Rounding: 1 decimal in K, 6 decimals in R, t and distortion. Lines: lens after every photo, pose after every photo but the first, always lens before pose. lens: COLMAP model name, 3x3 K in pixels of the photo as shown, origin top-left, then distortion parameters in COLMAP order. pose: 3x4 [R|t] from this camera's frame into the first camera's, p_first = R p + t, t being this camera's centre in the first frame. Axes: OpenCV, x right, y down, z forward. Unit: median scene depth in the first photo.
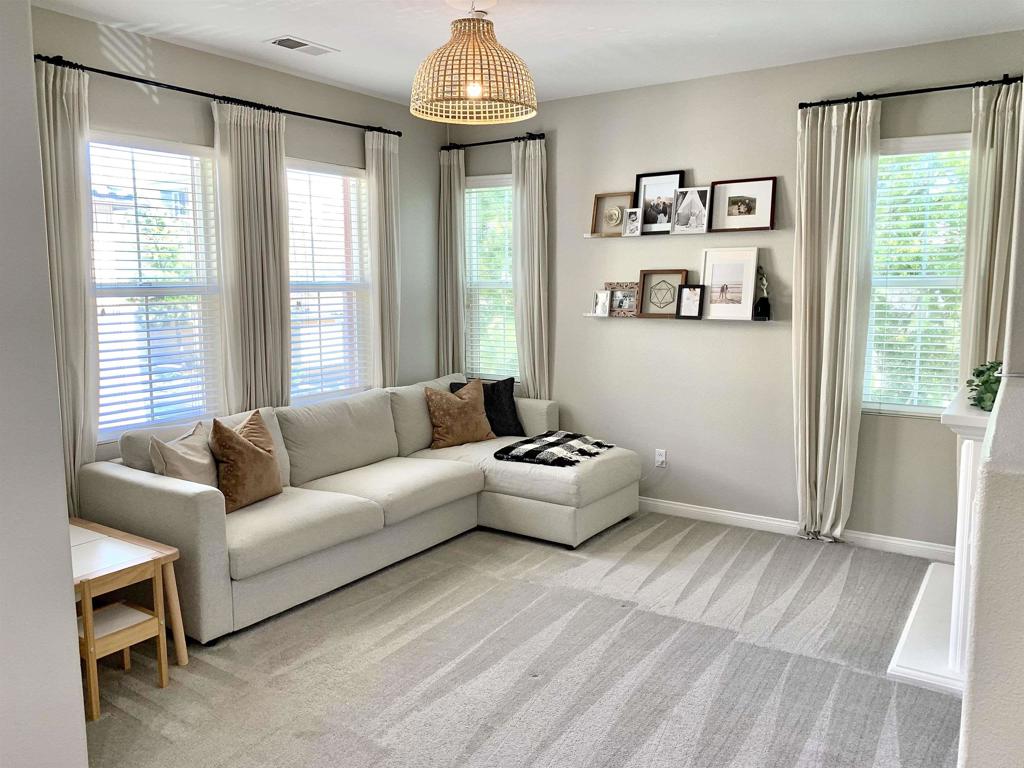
lens RADIAL K [[786.8, 0, 513.5], [0, 786.8, 373.6], [0, 0, 1]] dist [0.051451, -0.060024]
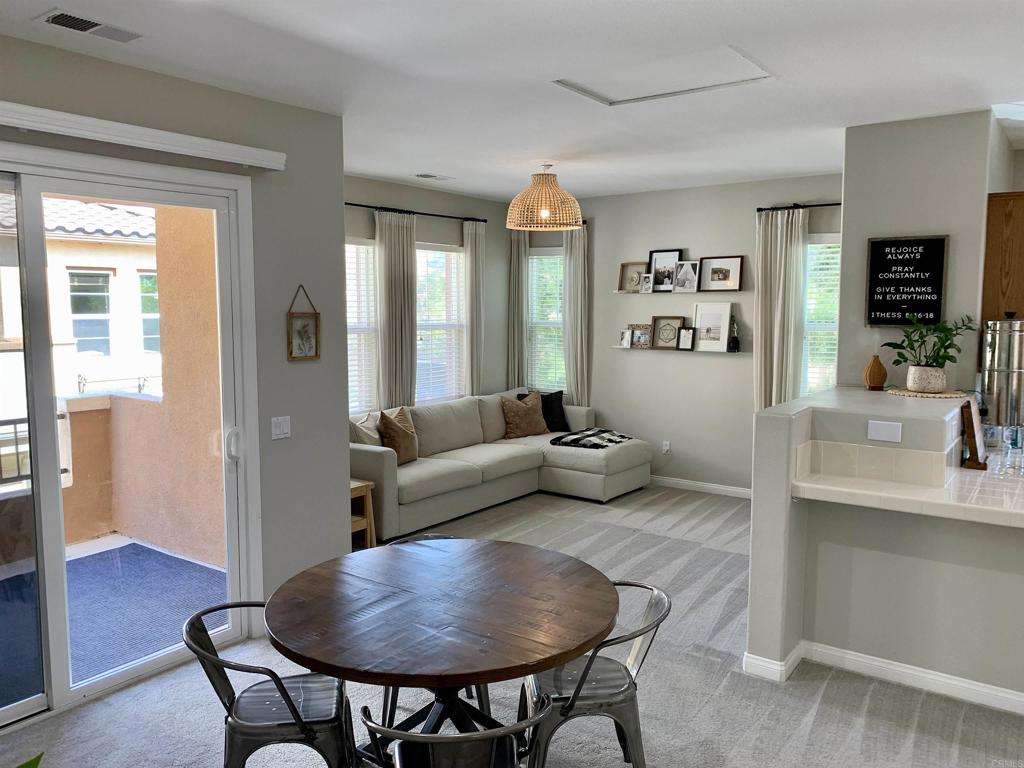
lens RADIAL K [[786.8, 0, 509.5], [0, 786.8, 377.7], [0, 0, 1]] dist [0.051451, -0.060024]
pose [[0.998569, 0.009695, -0.052602, -0.025299], [-0.010999, 0.999638, -0.024568, 0.021279], [0.052345, 0.025112, 0.998313, -0.498446]]
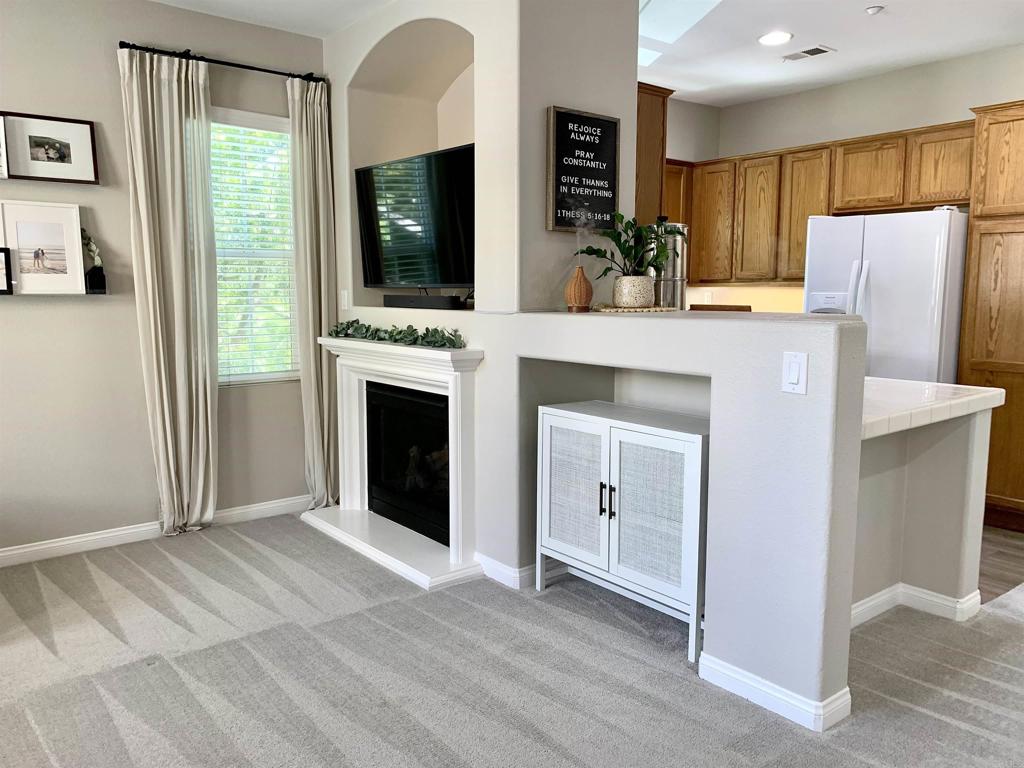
lens RADIAL K [[786.8, 0, 513.4], [0, 786.8, 376.6], [0, 0, 1]] dist [0.051451, -0.060024]
pose [[0.307425, -0.099961, 0.946307, -0.355264], [0.111390, 0.991411, 0.068538, 0.010135], [-0.945030, 0.084339, 0.315919, 0.341059]]
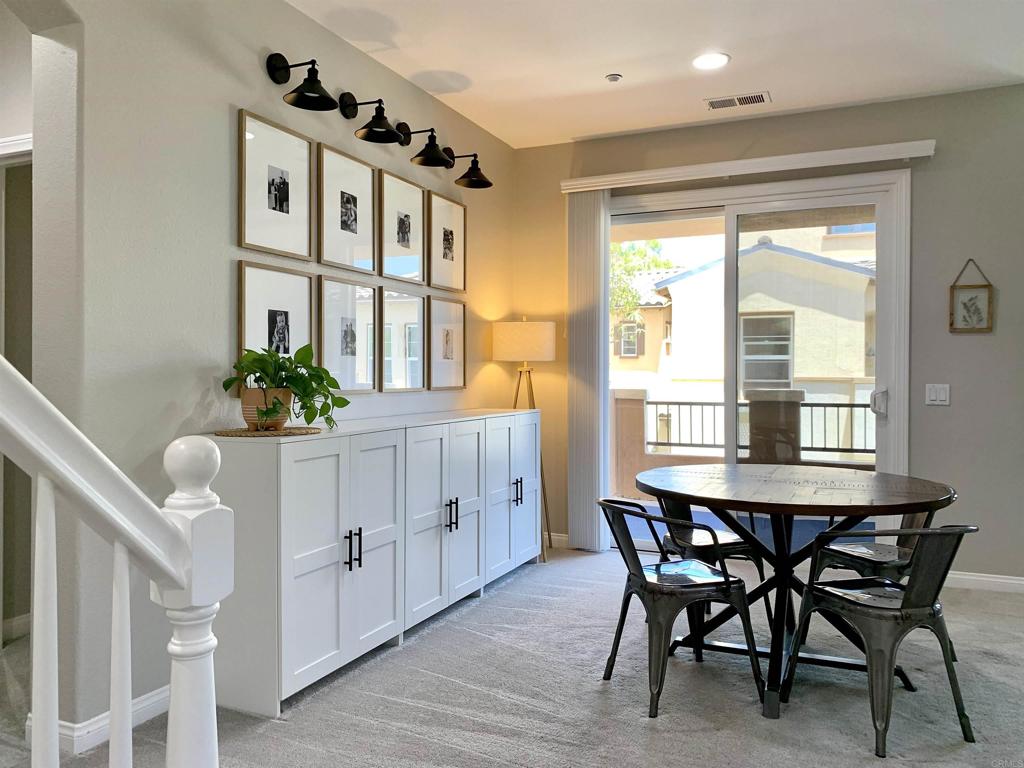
lens RADIAL K [[786.8, 0, 514.4], [0, 786.8, 375.7], [0, 0, 1]] dist [0.051451, -0.060024]
pose [[0.167178, 0.011797, -0.985856, 0.540987], [-0.119732, 0.992771, -0.008424, 0.107689], [0.978630, 0.119447, 0.167382, -0.271960]]
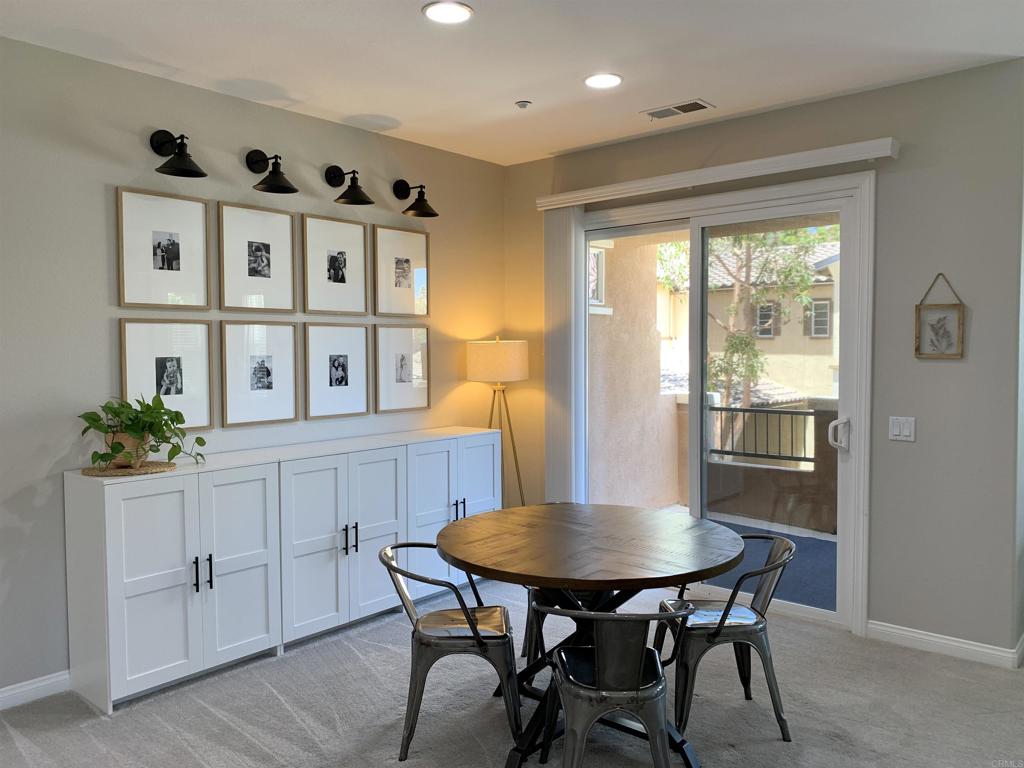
lens RADIAL K [[786.8, 0, 509.4], [0, 786.8, 380.2], [0, 0, 1]] dist [0.051451, -0.060024]
pose [[-0.129026, 0.051551, -0.990300, 0.565842], [-0.110292, 0.991706, 0.065994, -0.002038], [0.985489, 0.117737, -0.122270, 0.086023]]
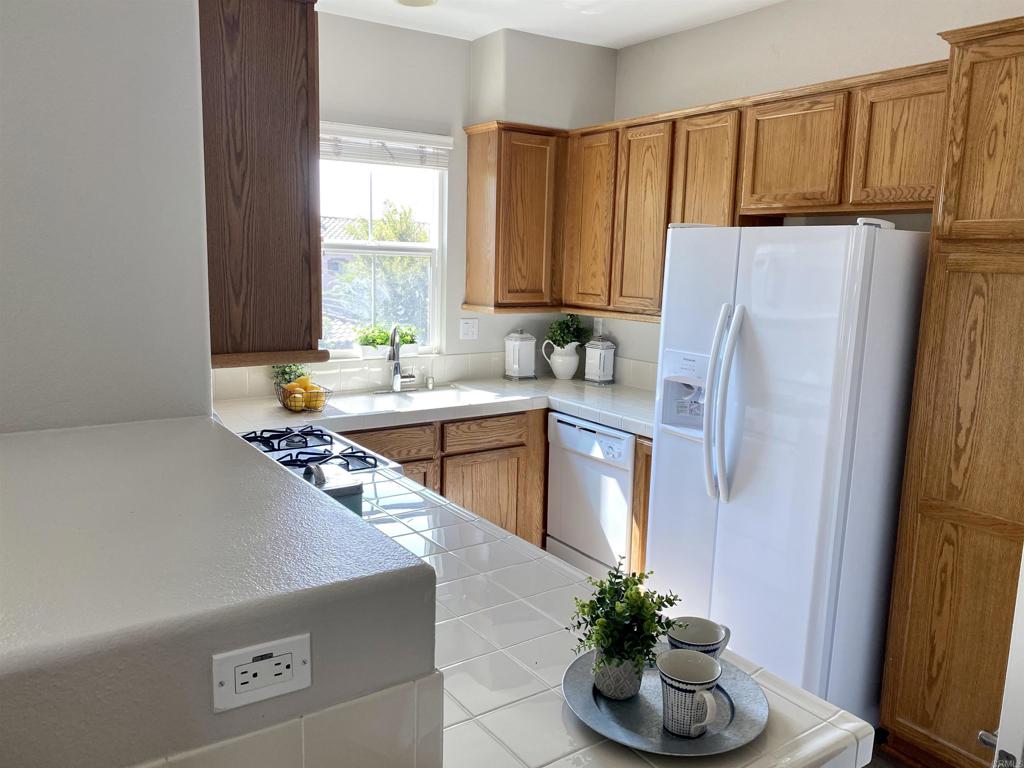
lens RADIAL K [[781.9, 0, 508.9], [0, 781.9, 389.5], [0, 0, 1]] dist [-0.006429, -0.018001]
pose [[0.384656, -0.141260, 0.912187, 0.157113], [0.089316, 0.989280, 0.115535, -0.039114], [-0.918729, 0.037032, 0.393149, 0.164826]]
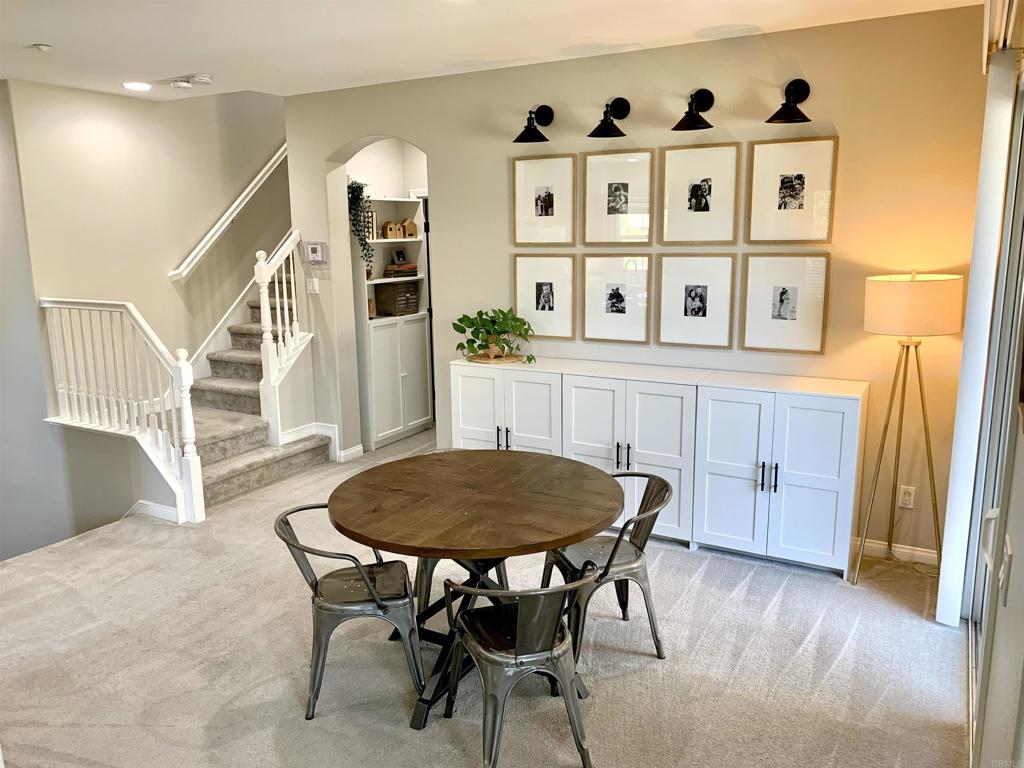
lens RADIAL K [[786.8, 0, 513.5], [0, 786.8, 394.4], [0, 0, 1]] dist [0.051451, -0.060024]
pose [[-0.997593, 0.036235, -0.059122, -0.096021], [0.015685, 0.948422, 0.316621, -0.133510], [0.067545, 0.314932, -0.946708, 0.723678]]
